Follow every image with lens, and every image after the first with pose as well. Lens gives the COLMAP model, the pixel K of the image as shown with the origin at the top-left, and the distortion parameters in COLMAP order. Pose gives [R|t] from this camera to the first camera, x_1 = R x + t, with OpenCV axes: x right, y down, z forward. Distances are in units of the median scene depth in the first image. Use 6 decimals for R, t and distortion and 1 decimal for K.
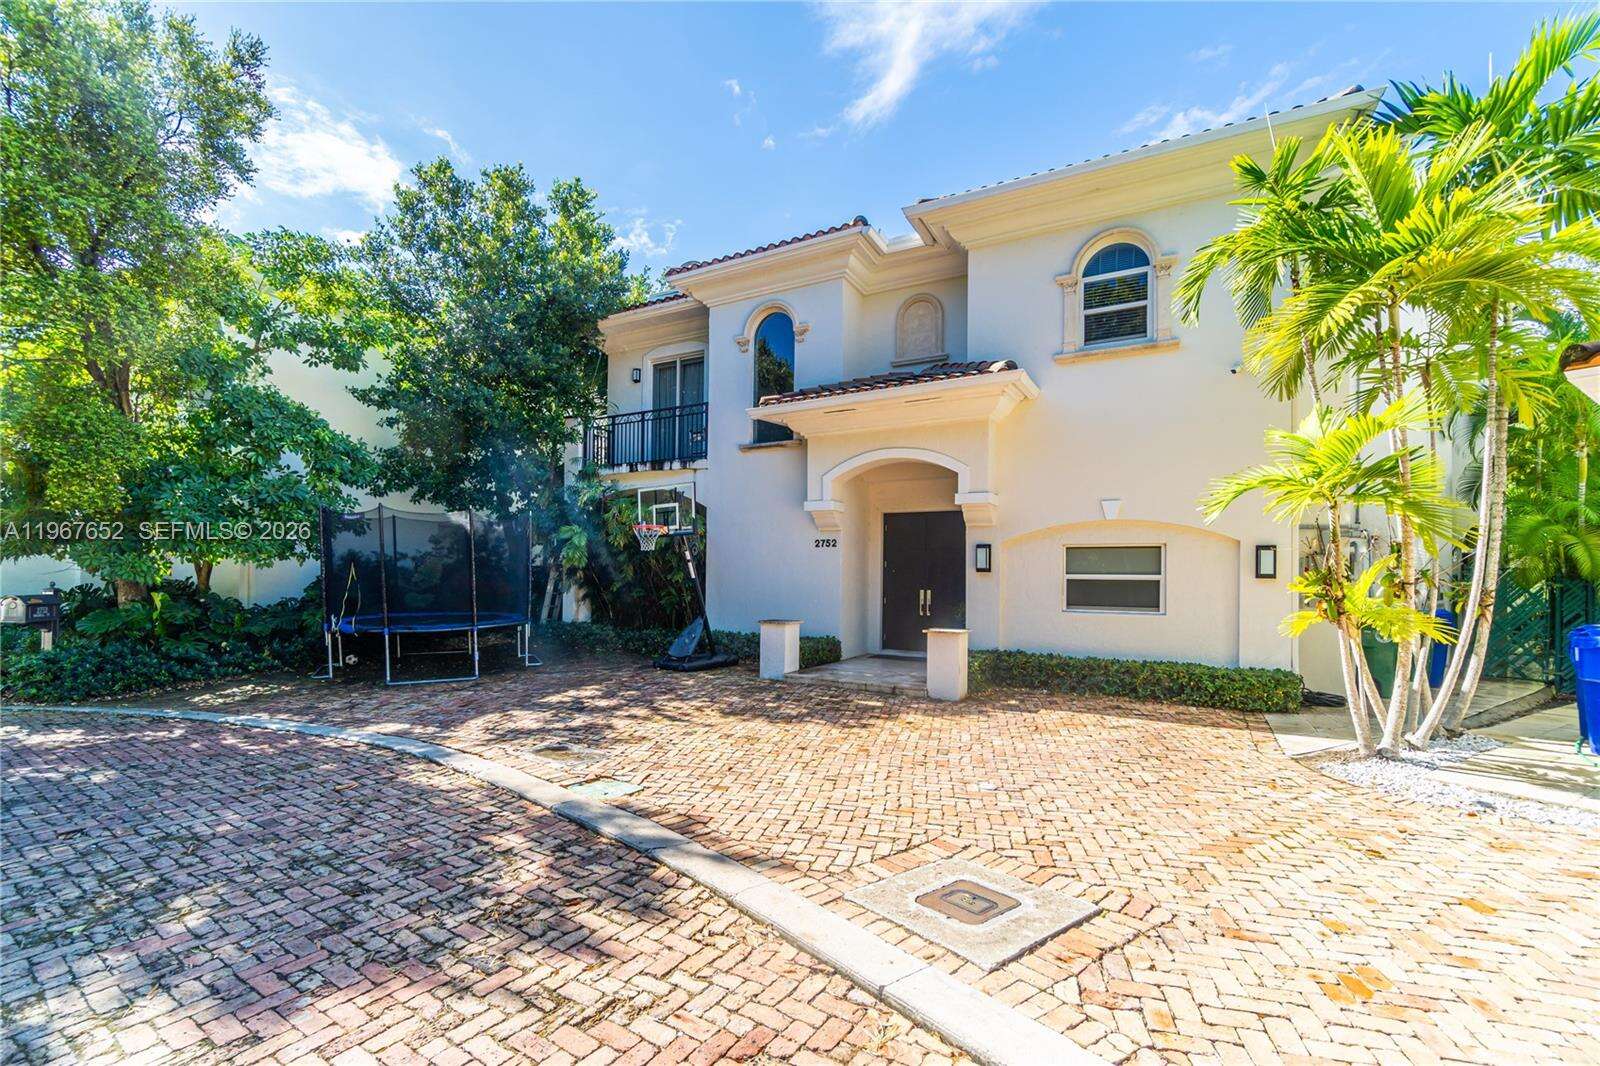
lens RADIAL K [[741.2, 0, 768.7], [0, 741.2, 555.2], [0, 0, 1]] dist [-0.003530, -0.000383]
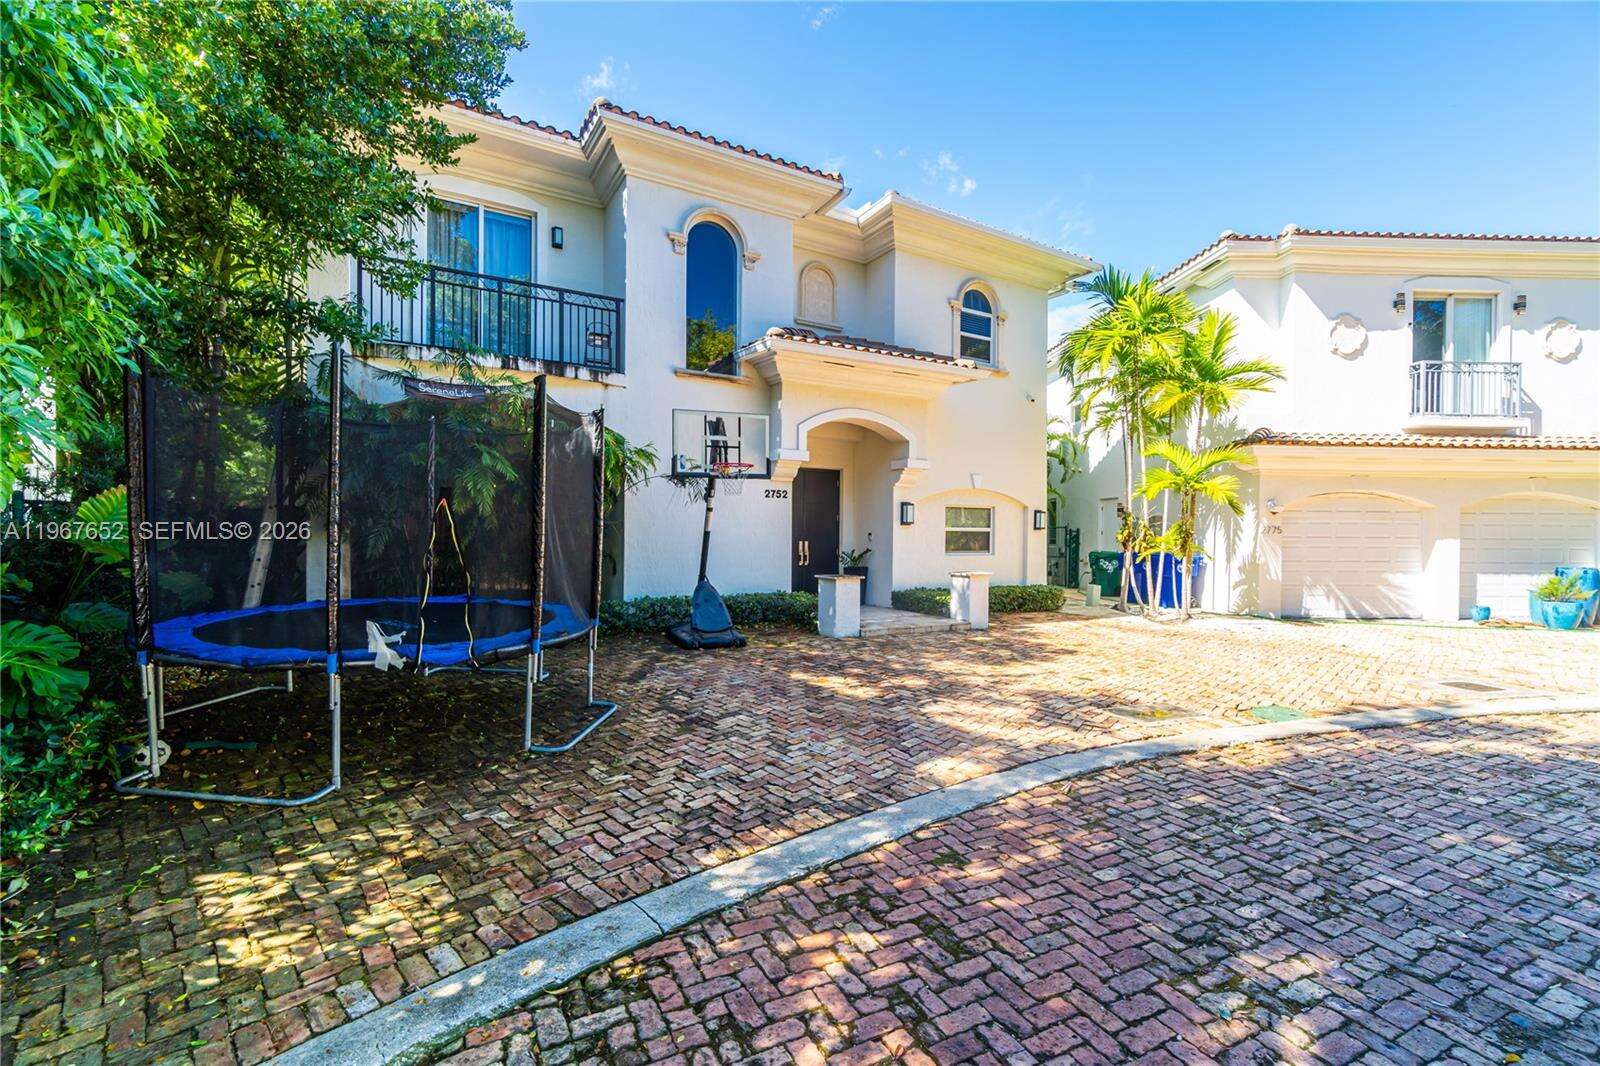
lens RADIAL K [[712.8, 0, 815.2], [0, 712.8, 537.0], [0, 0, 1]] dist [-0.012670, 0.004317]
pose [[0.450157, -0.012162, 0.892867, -0.888626], [-0.029164, 0.999174, 0.028314, 0.014528], [-0.892473, -0.038786, 0.449430, 0.666075]]
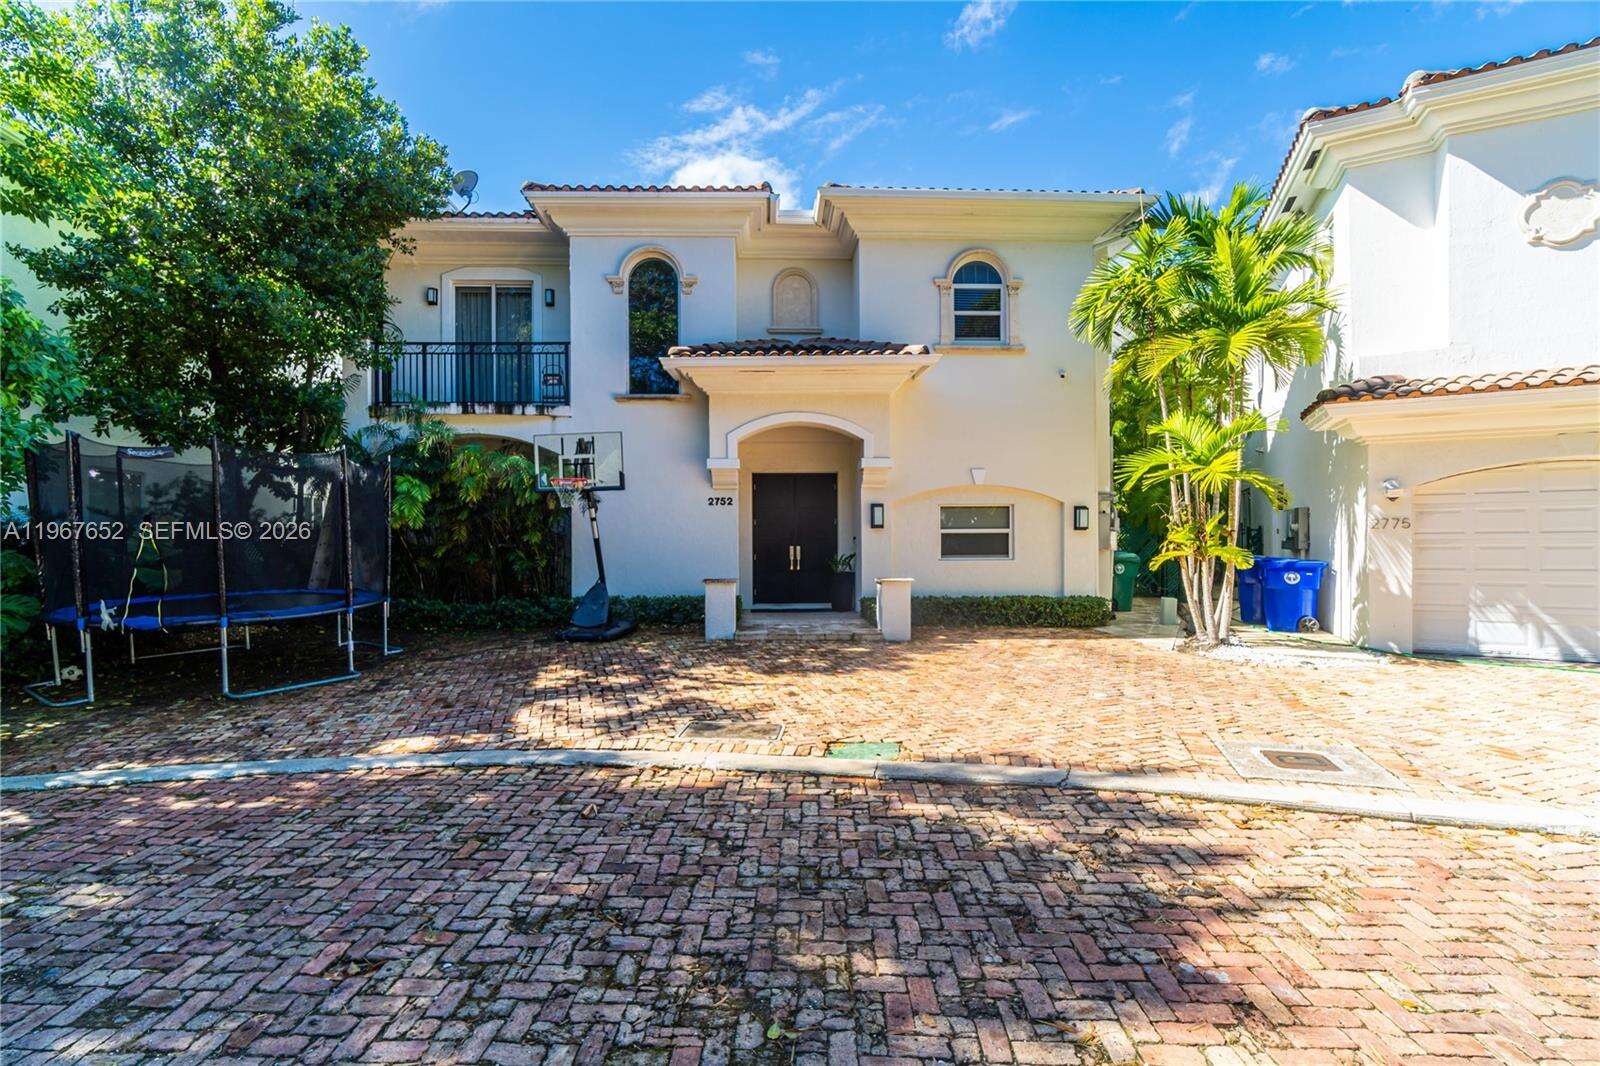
lens RADIAL K [[727.1, 0, 800.0], [0, 727.1, 533.0], [0, 0, 1]] dist [-0.003404, -0.000101]
pose [[0.831398, -0.013046, 0.555524, -0.467700], [0.000472, 0.999741, 0.022772, 0.005140], [-0.555677, -0.018670, 0.831188, 0.151266]]
